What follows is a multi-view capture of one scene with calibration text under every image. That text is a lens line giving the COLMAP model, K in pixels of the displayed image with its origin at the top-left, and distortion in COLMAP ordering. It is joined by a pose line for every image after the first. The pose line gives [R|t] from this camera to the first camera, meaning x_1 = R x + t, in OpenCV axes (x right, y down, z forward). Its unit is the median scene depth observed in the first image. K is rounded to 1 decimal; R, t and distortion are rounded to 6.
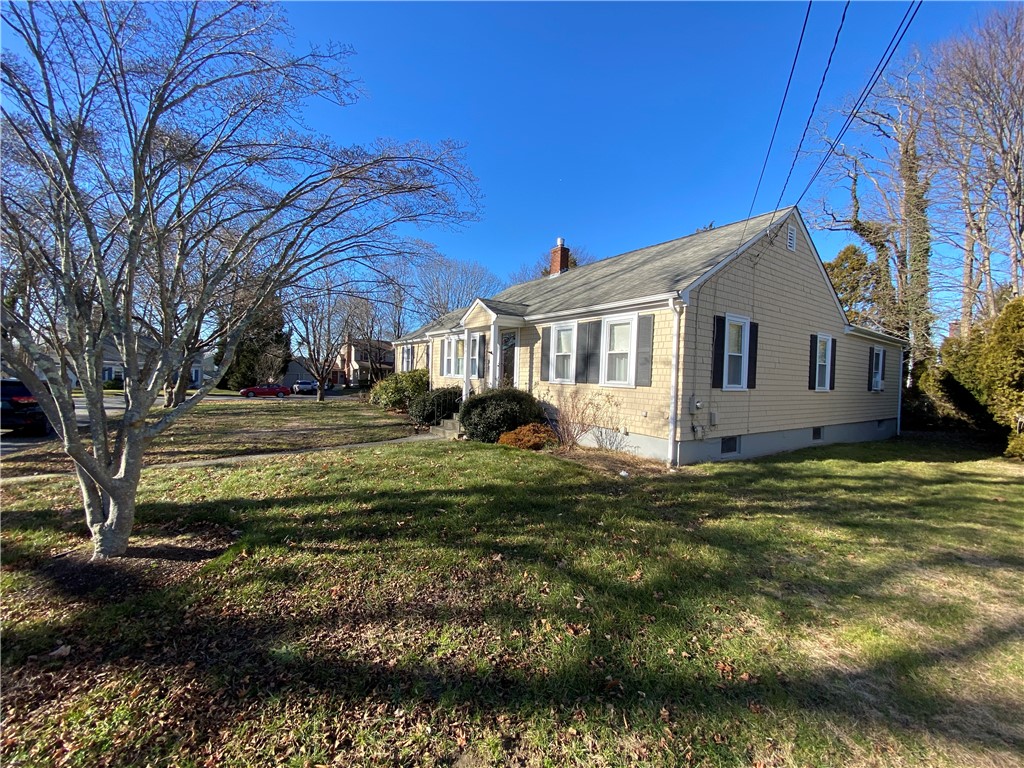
lens RADIAL K [[424.8, 0, 512.0], [0, 424.8, 384.0], [0, 0, 1]] dist [-0.000518, -0.000099]
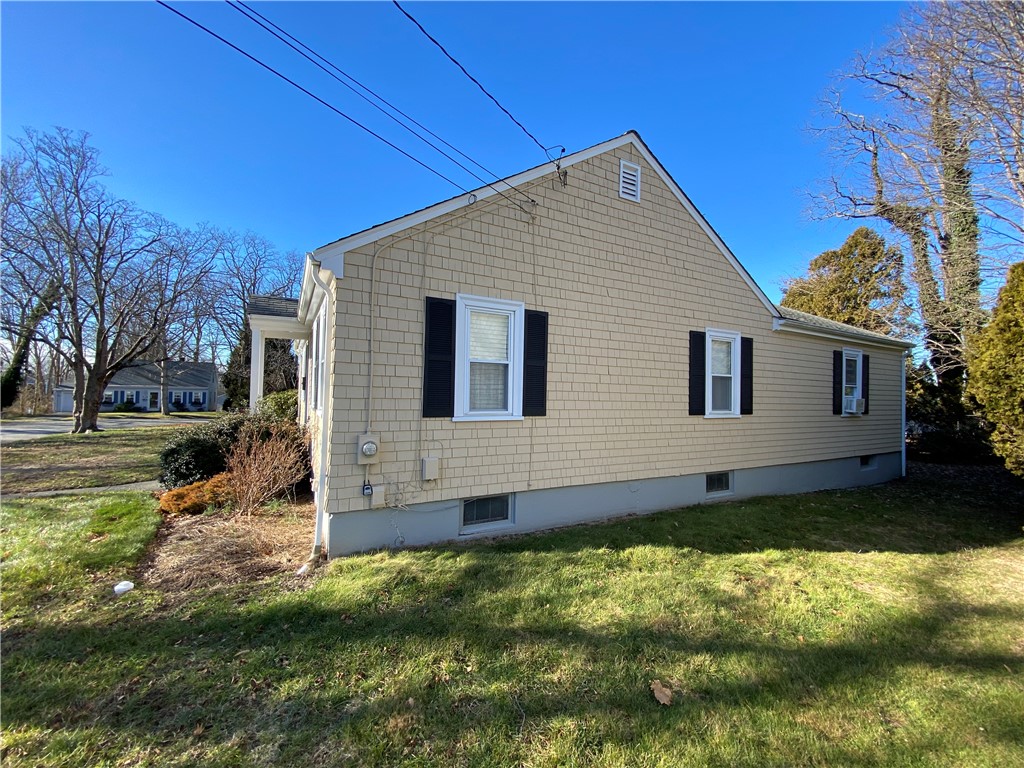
lens RADIAL K [[411.5, 0, 512.0], [0, 411.5, 384.0], [0, 0, 1]] dist [-0.008936, -0.000003]
pose [[0.990057, -0.014470, -0.139923, 0.463043], [0.007833, 0.998823, -0.047869, -0.005800], [0.140451, 0.046297, 0.989005, 0.303173]]
